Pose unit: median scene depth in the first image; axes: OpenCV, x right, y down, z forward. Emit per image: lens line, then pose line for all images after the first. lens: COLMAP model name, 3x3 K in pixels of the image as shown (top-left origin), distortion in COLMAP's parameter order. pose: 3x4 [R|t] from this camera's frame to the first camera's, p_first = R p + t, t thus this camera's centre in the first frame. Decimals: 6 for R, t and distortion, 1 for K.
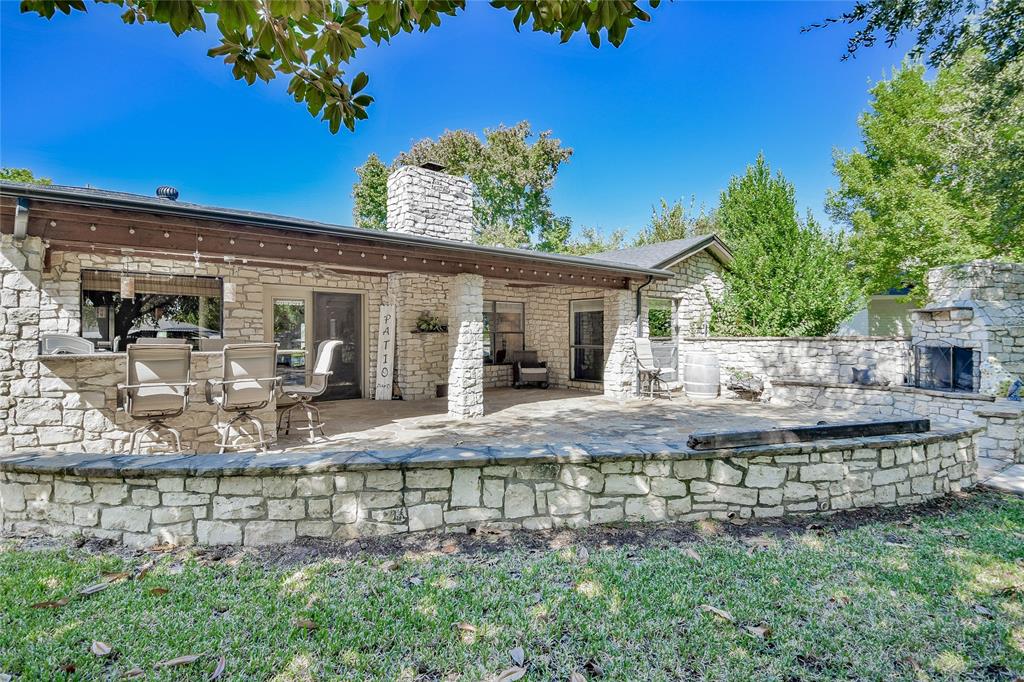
lens RADIAL K [[519.2, 0, 512.0], [0, 519.2, 341.0], [0, 0, 1]] dist [0.025203, -0.035598]
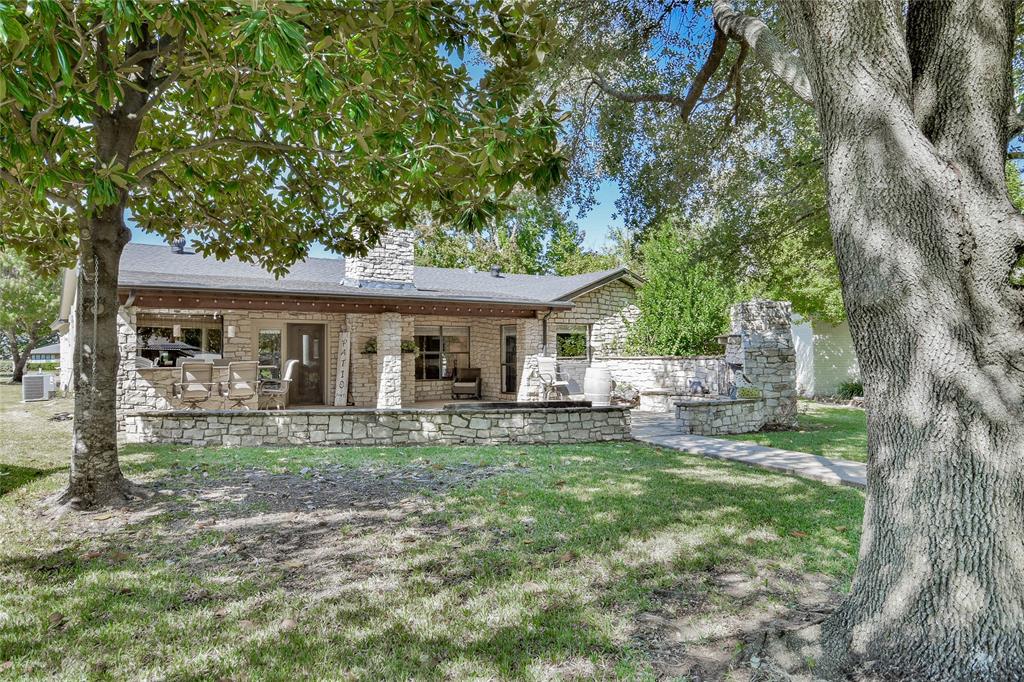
lens RADIAL K [[703.3, 0, 512.0], [0, 703.3, 341.0], [0, 0, 1]] dist [0.030378, -0.000849]
pose [[0.995639, -0.004613, -0.093179, 0.387061], [0.002046, 0.999616, -0.027628, 0.001721], [0.093271, 0.027316, 0.995266, -0.801780]]
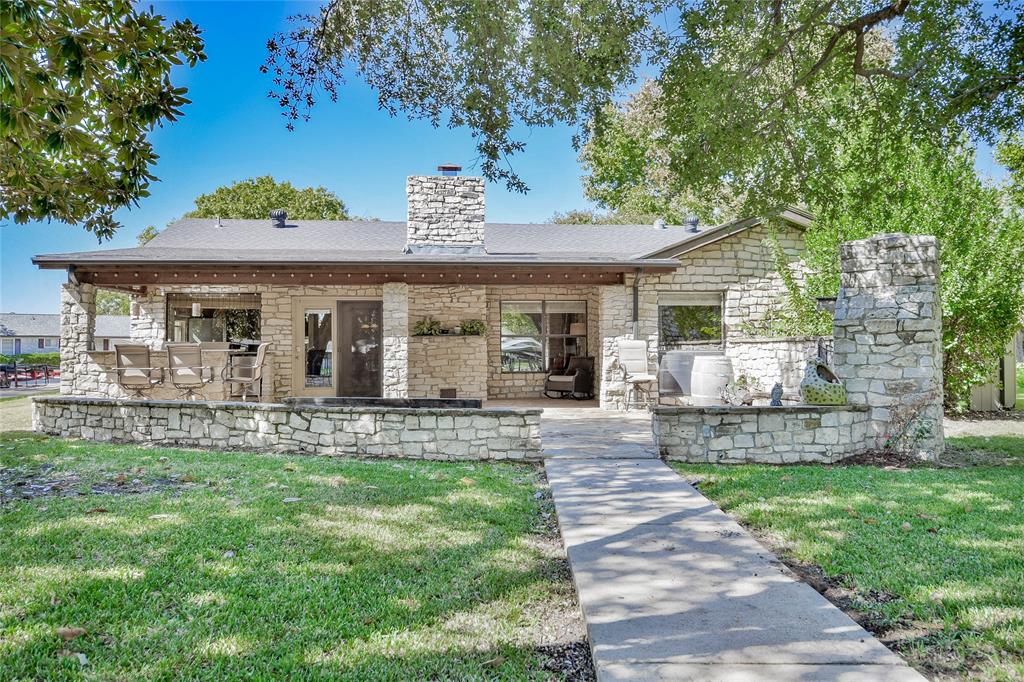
lens RADIAL K [[867.6, 0, 512.0], [0, 867.6, 341.0], [0, 0, 1]] dist [0.035107, -0.002426]
pose [[0.831110, -0.007626, -0.556055, 1.045267], [-0.001129, 0.999881, -0.015400, 0.020958], [0.556106, 0.013426, 0.831003, -0.360889]]
